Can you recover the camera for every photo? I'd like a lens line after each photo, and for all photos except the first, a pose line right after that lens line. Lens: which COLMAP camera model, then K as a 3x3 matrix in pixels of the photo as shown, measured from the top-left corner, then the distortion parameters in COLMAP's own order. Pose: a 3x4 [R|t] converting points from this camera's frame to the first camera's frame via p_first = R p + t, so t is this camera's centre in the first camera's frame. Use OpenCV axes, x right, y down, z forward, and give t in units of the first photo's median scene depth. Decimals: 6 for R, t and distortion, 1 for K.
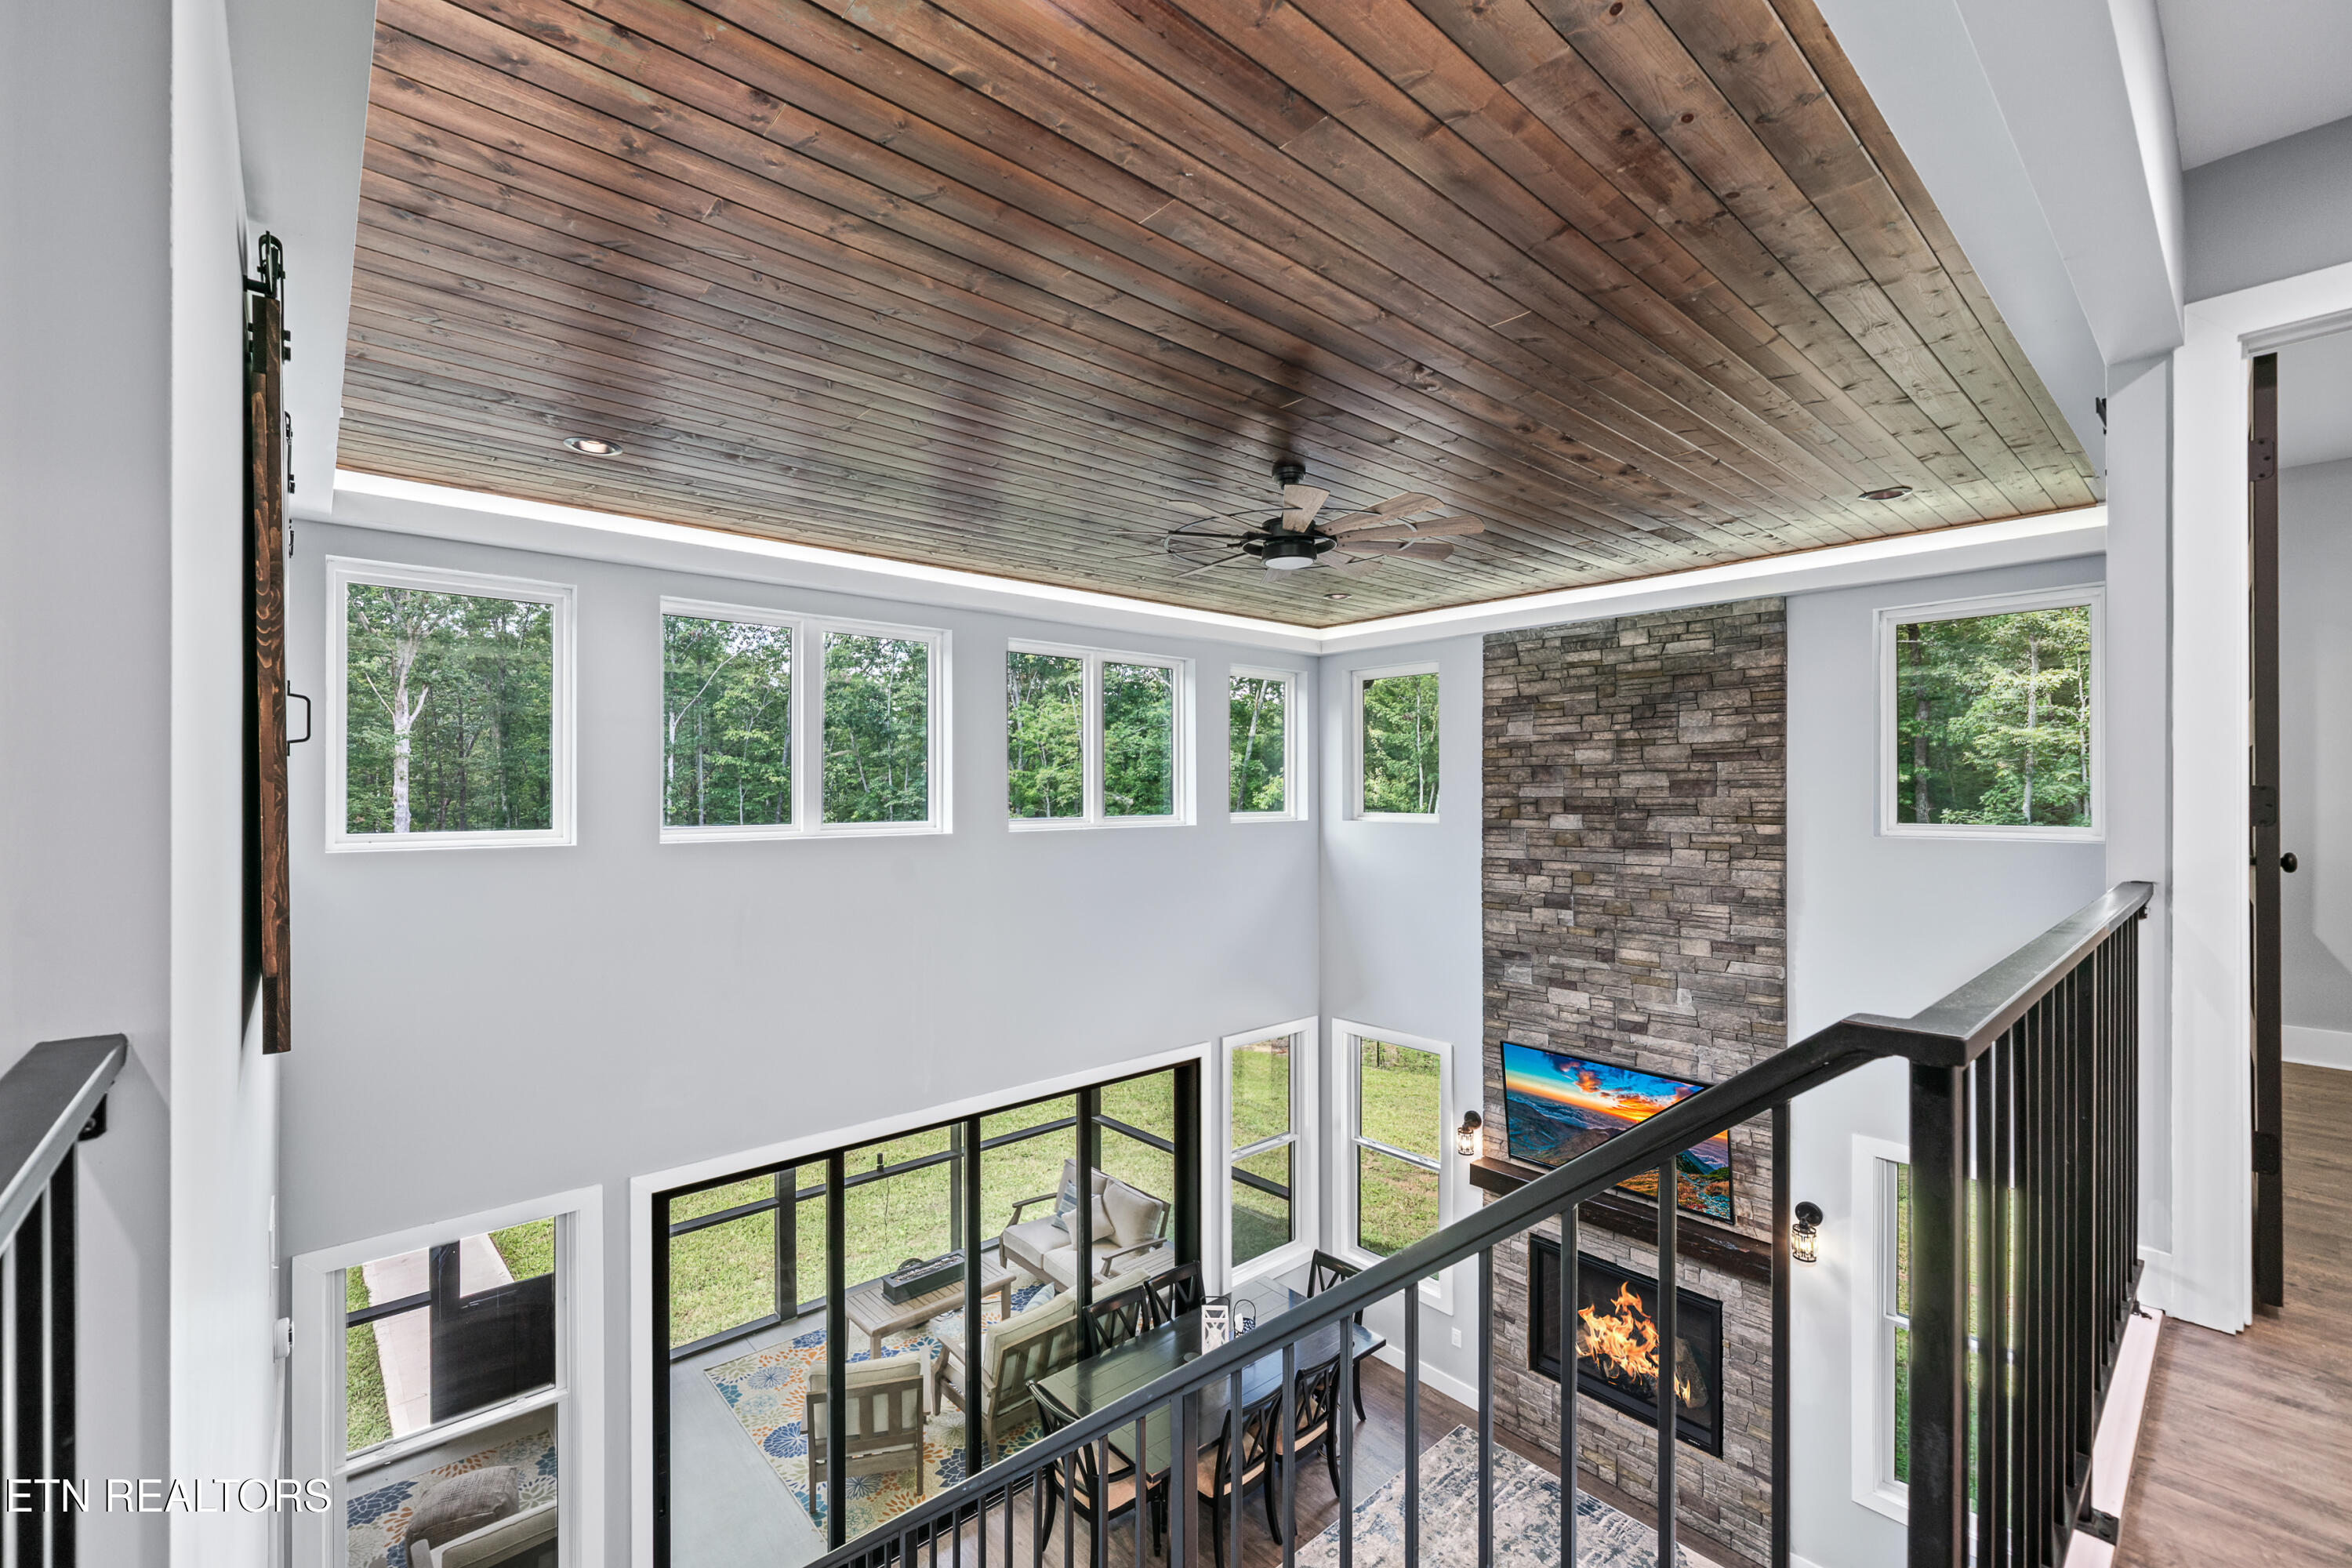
lens RADIAL K [[958.1, 0, 1171.7], [0, 958.1, 788.6], [0, 0, 1]] dist [0.001369, 0.000354]
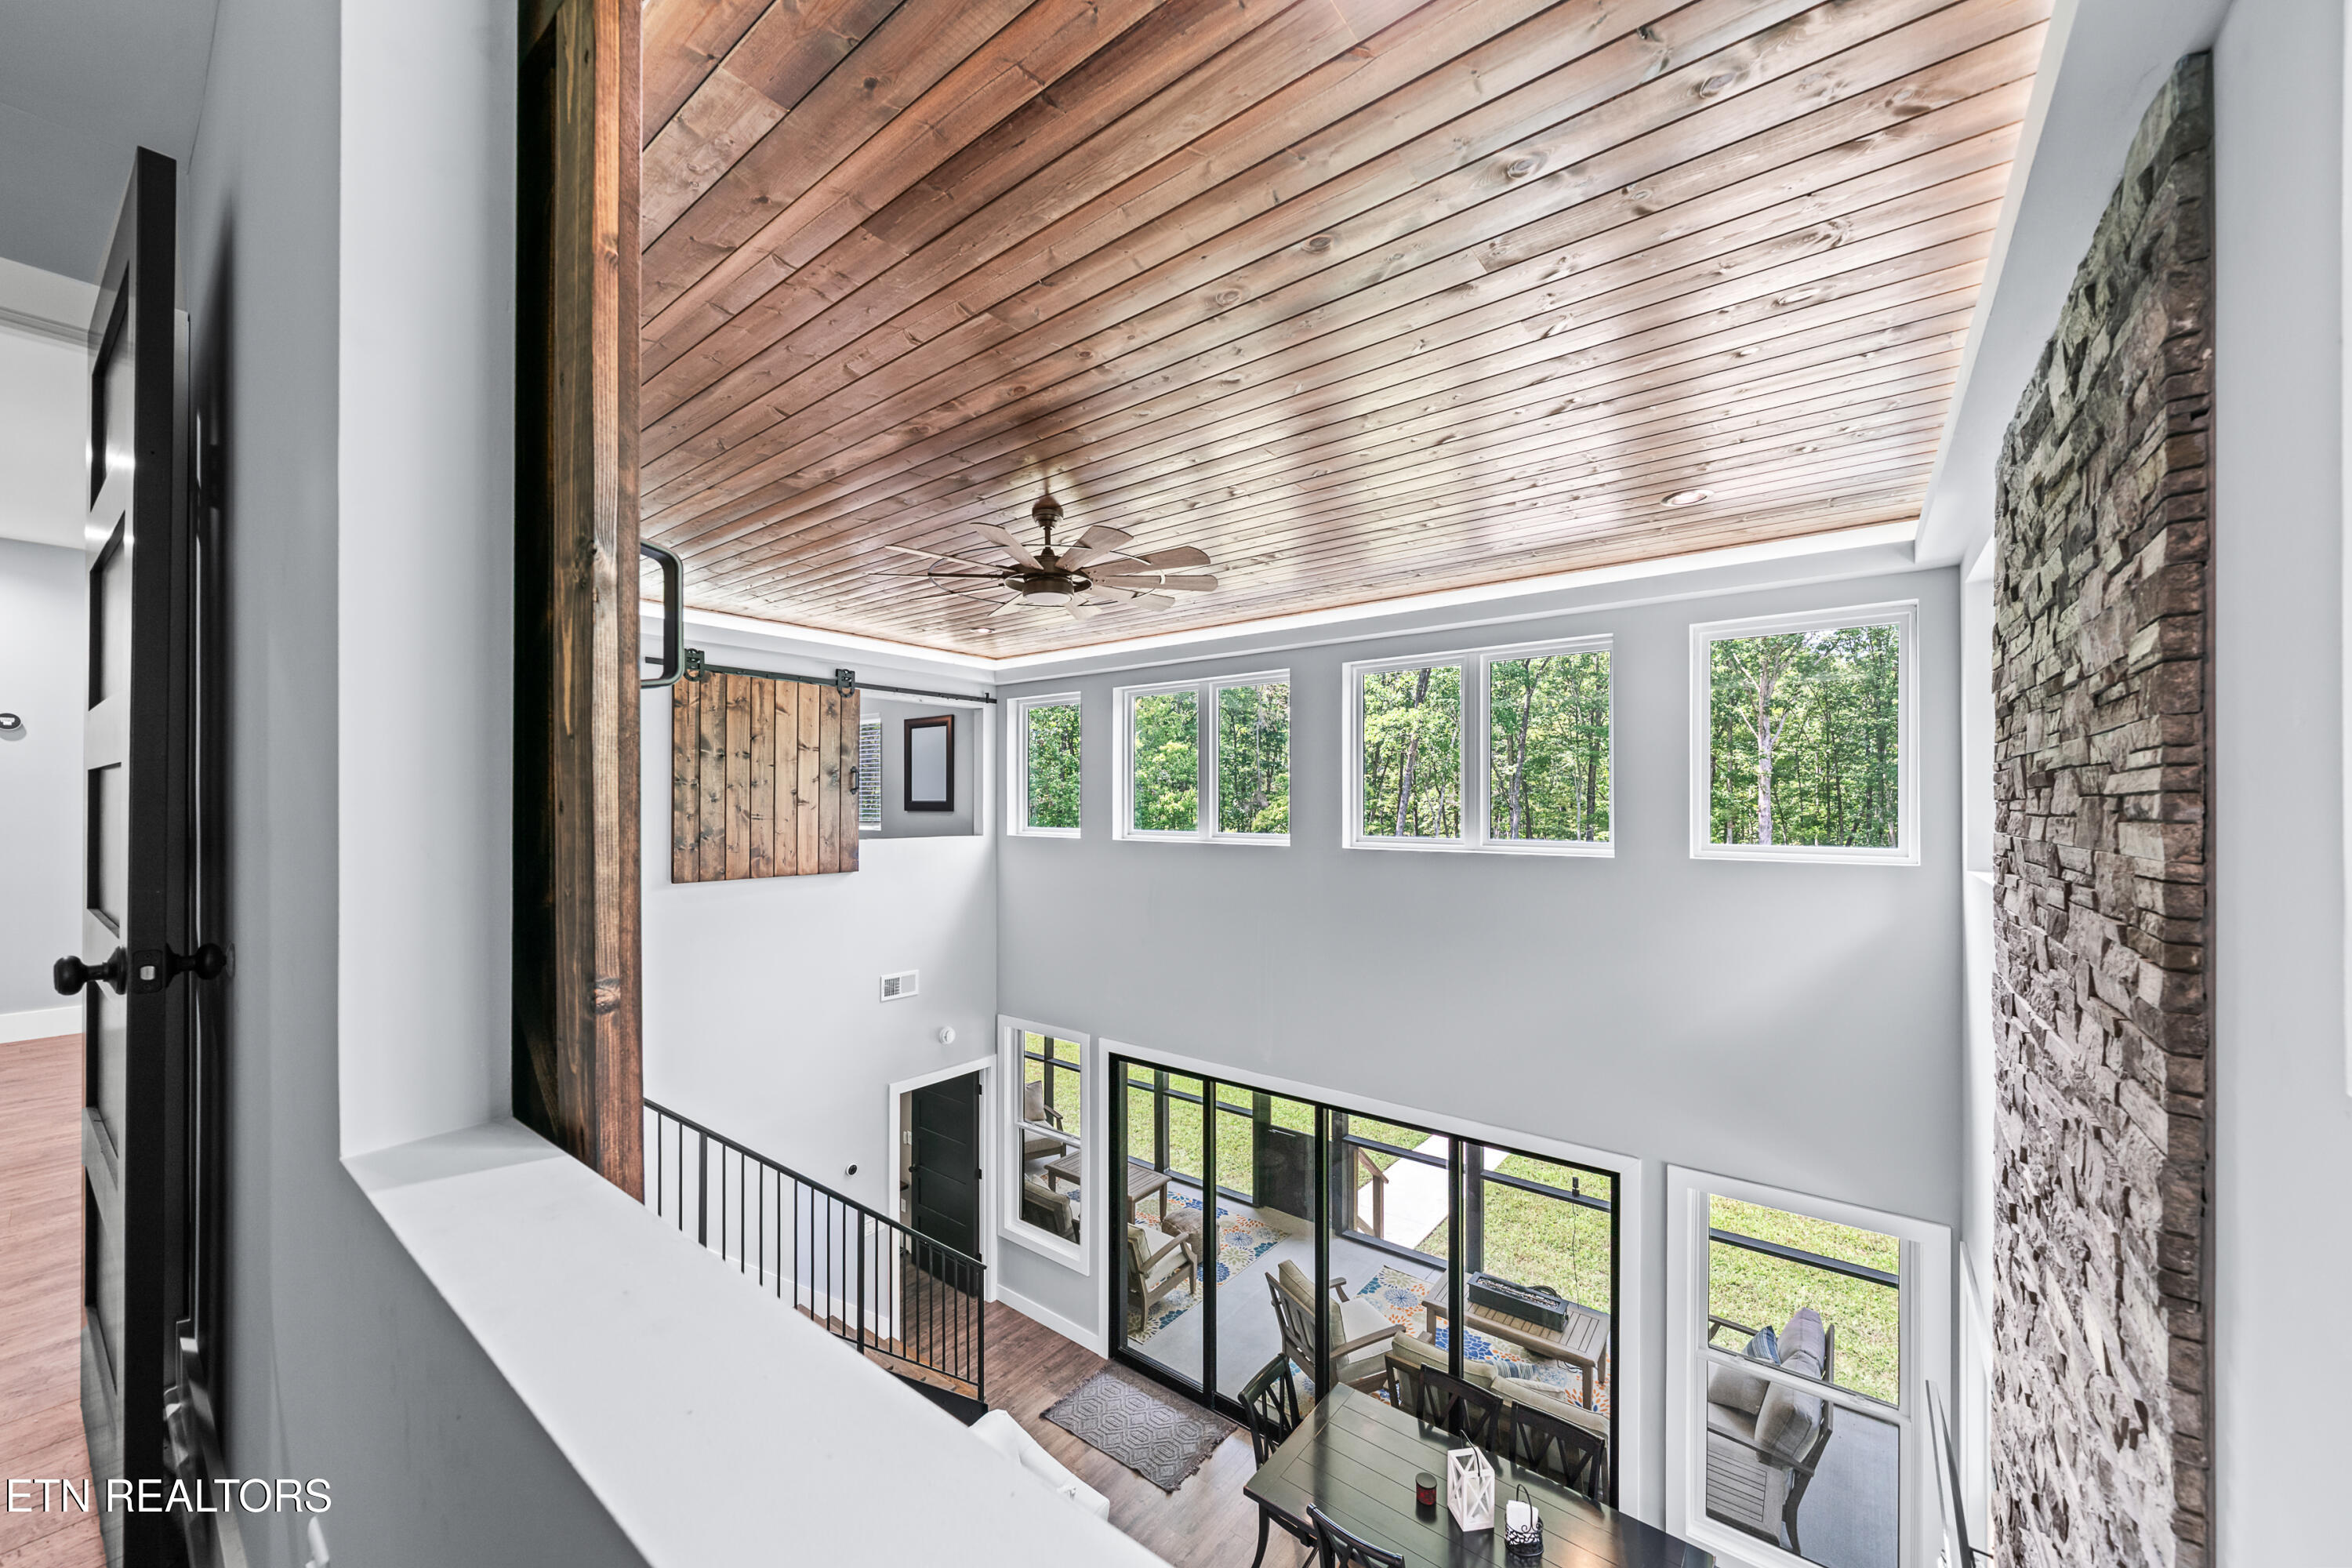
lens RADIAL K [[878.1, 0, 1180.4], [0, 878.1, 806.6], [0, 0, 1]] dist [-0.000191, -0.000002]
pose [[0.185815, -0.000396, -0.982585, 0.727274], [0.000728, 1.000000, -0.000265, -0.002229], [0.982585, -0.000667, 0.185815, 0.620575]]
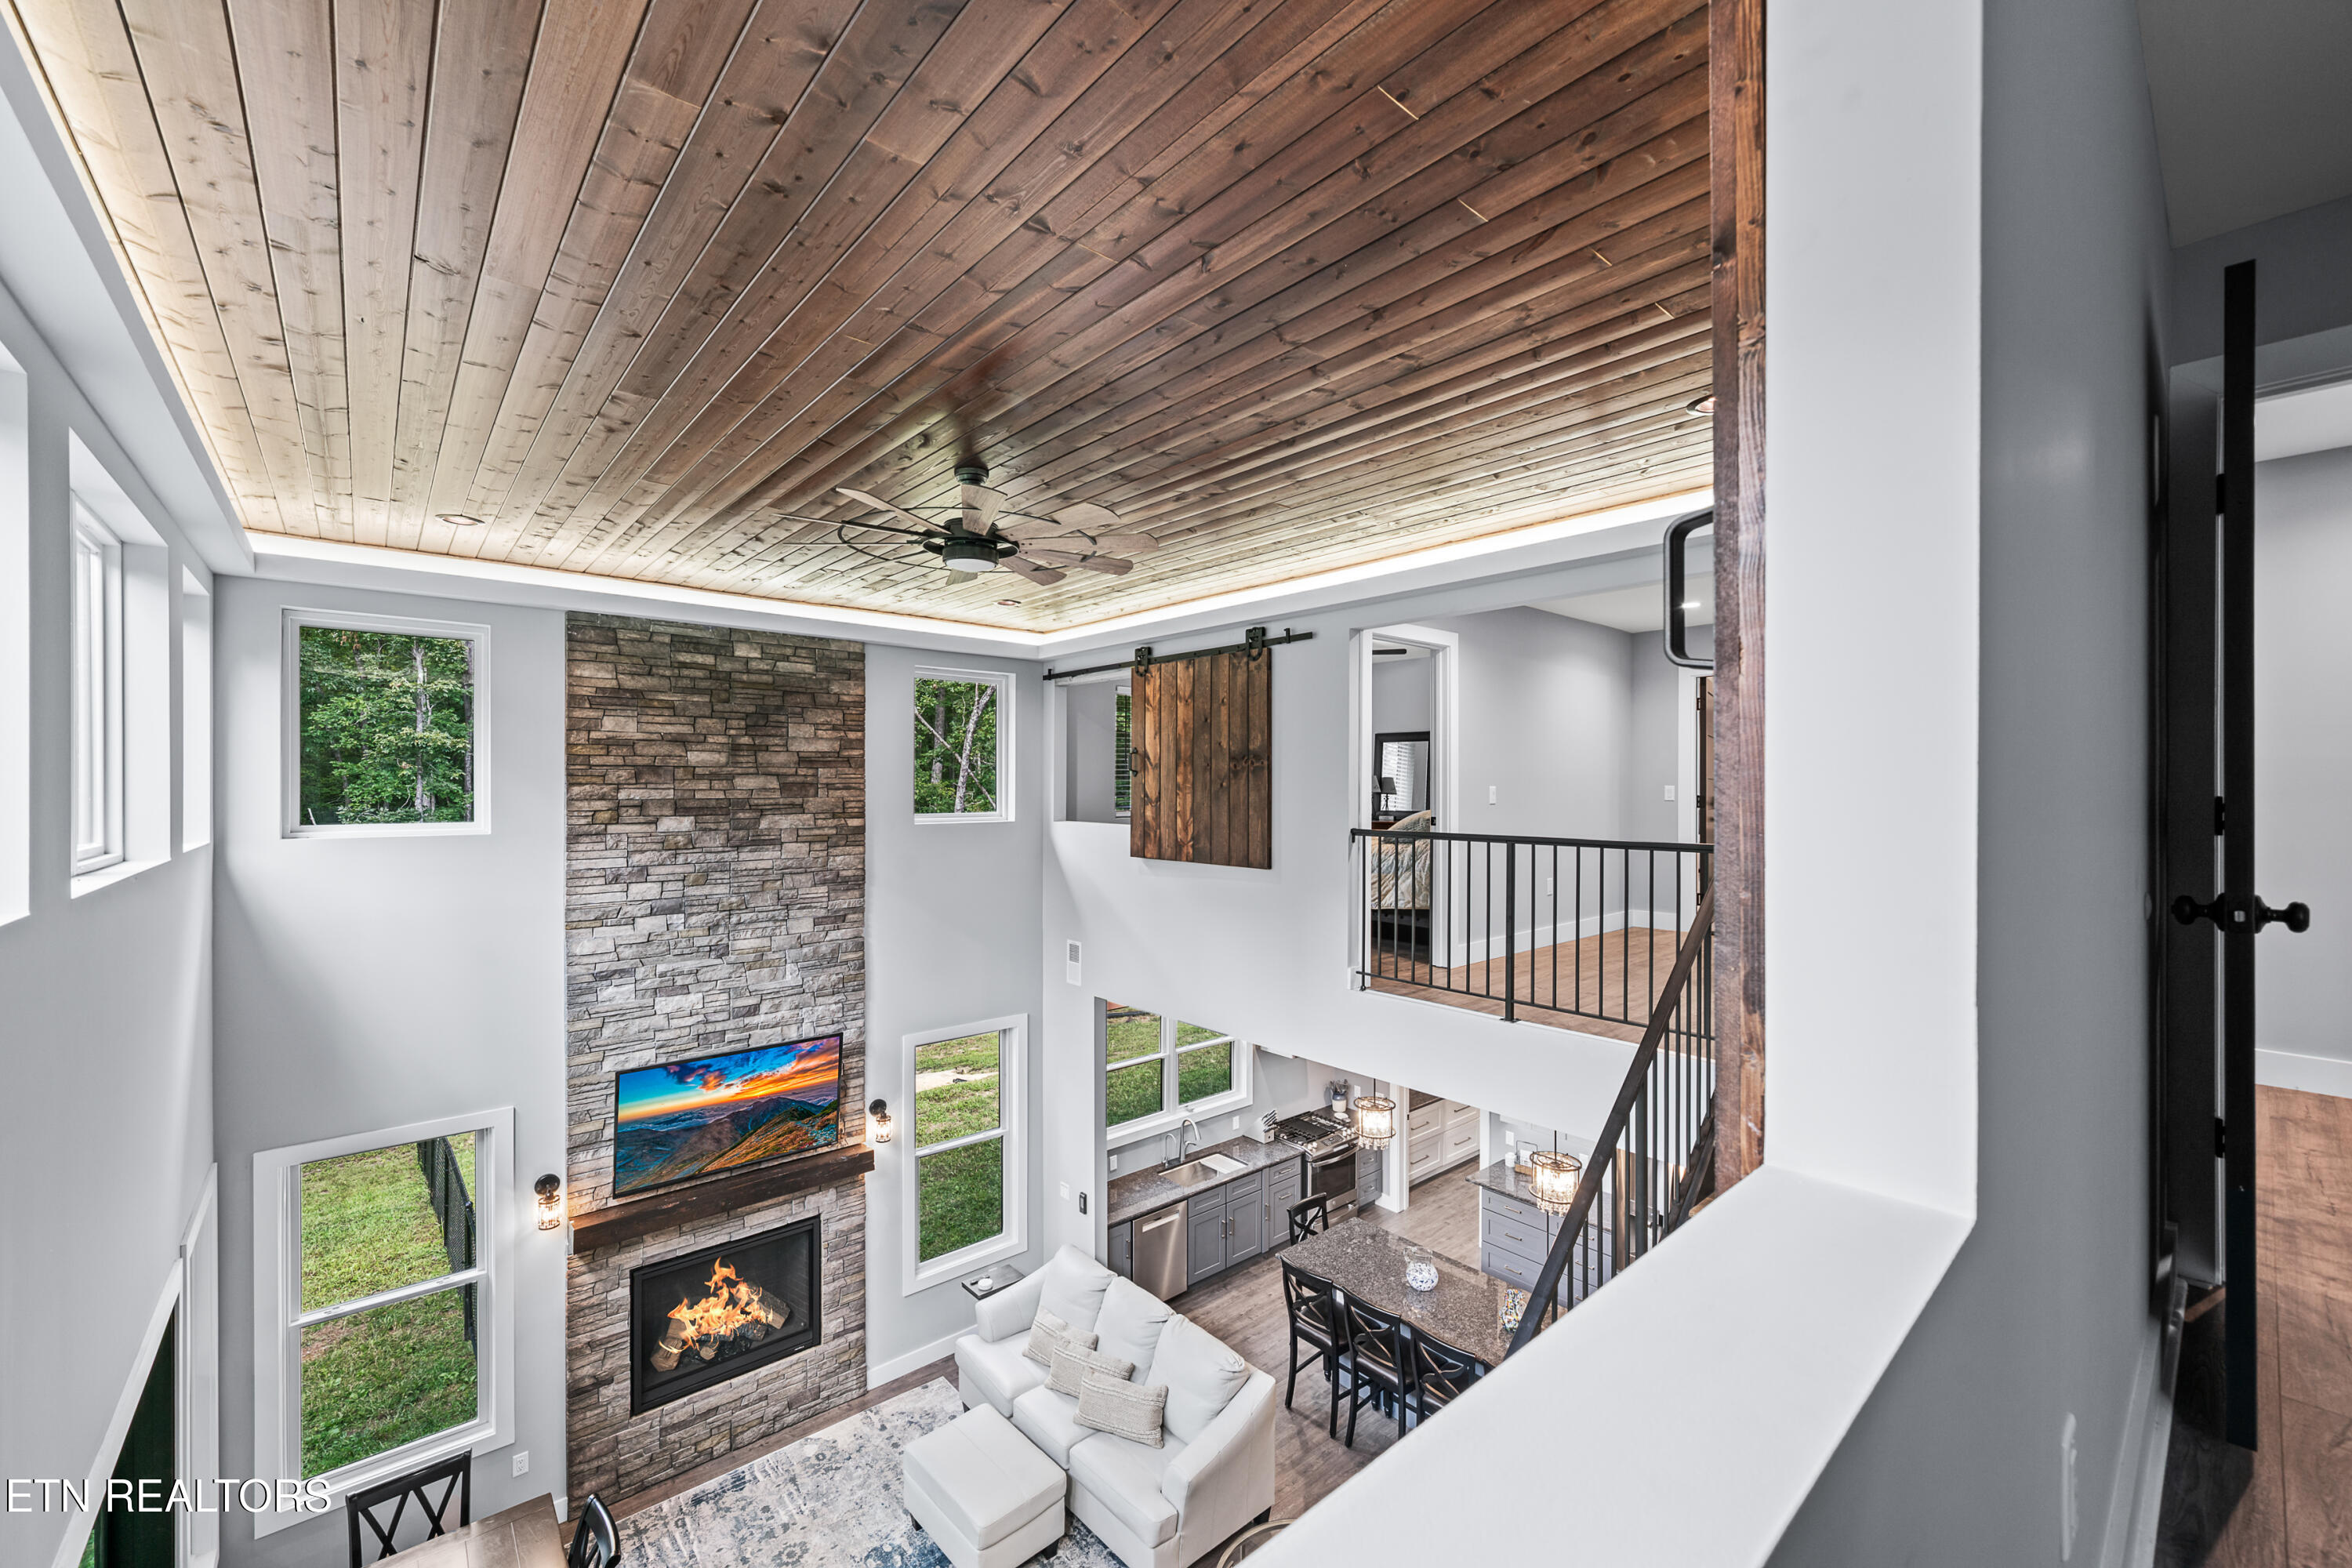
lens RADIAL K [[958.1, 0, 1171.7], [0, 958.1, 788.6], [0, 0, 1]] dist [0.001369, 0.000354]
pose [[0.011151, -0.001912, 0.999936, -0.585880], [-0.003171, 0.999993, 0.001947, -0.005426], [-0.999933, -0.003193, 0.011145, 0.504624]]
